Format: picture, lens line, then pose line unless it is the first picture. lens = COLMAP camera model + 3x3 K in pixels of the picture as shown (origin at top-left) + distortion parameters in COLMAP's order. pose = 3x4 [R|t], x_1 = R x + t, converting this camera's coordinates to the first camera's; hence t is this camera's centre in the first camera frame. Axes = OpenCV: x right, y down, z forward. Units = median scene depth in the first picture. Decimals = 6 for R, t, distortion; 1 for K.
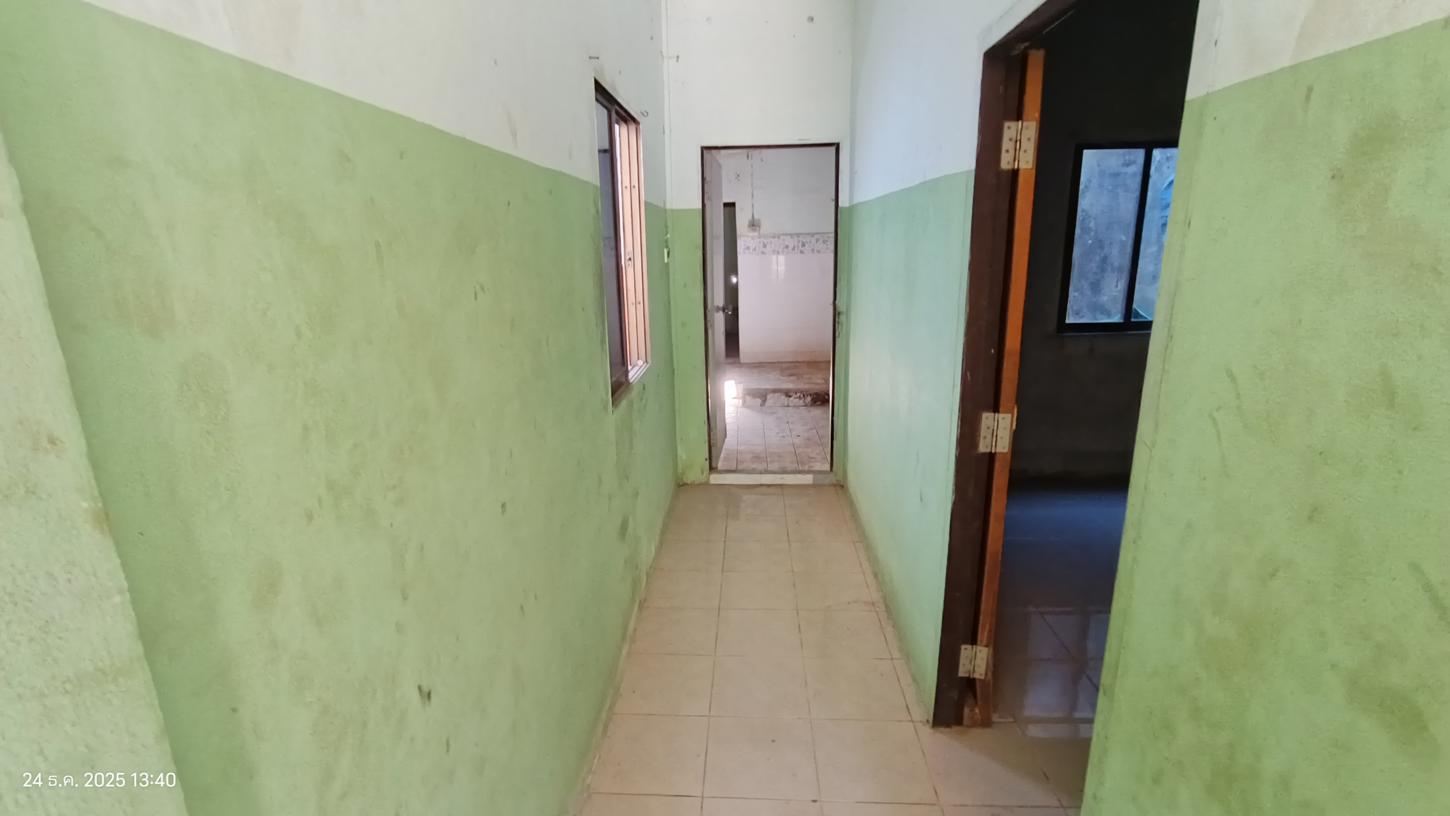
lens RADIAL K [[661.9, 0, 728.3], [0, 661.9, 406.7], [0, 0, 1]] dist [-0.021035, 0.005506]
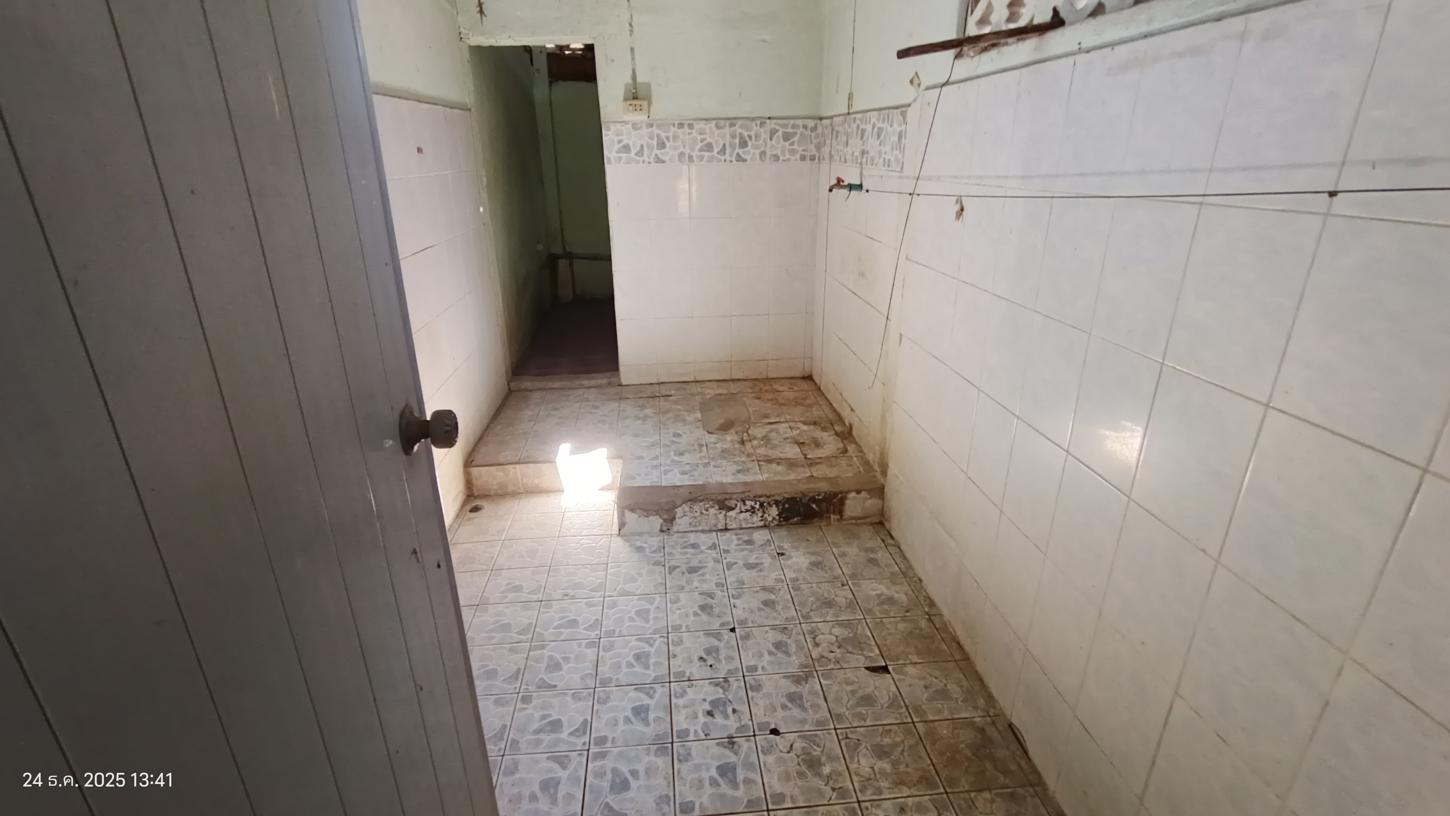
lens RADIAL K [[661.9, 0, 719.2], [0, 661.9, 414.5], [0, 0, 1]] dist [-0.021035, 0.005506]
pose [[0.992090, -0.035438, 0.120425, 0.032892], [0.019699, 0.991389, 0.129459, -0.114871], [-0.123976, -0.126062, 0.984245, 0.518383]]
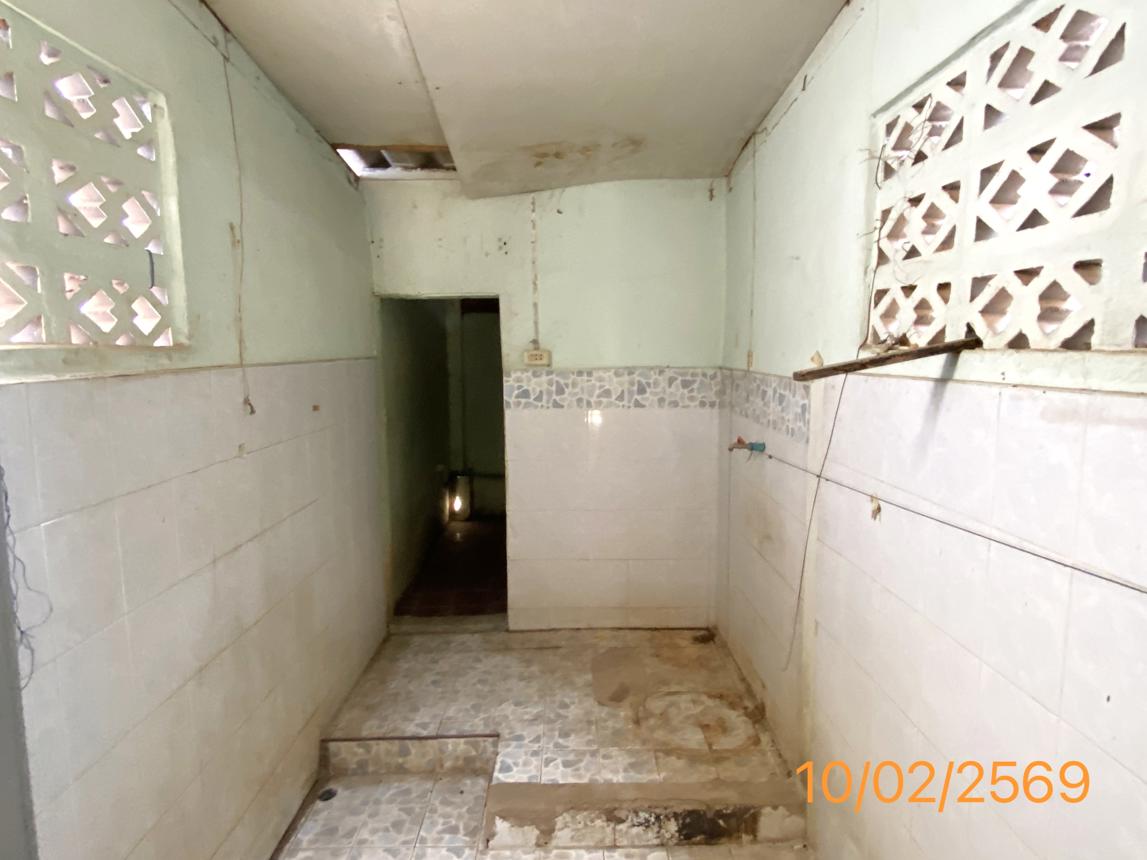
lens RADIAL K [[673.2, 0, 573.6], [0, 673.2, 428.2], [0, 0, 1]] dist [0.027042, -0.020214]
pose [[0.998676, 0.013467, 0.049646, 0.041710], [-0.006638, 0.990790, -0.135243, -0.154514], [-0.051010, 0.134734, 0.989568, 0.536403]]
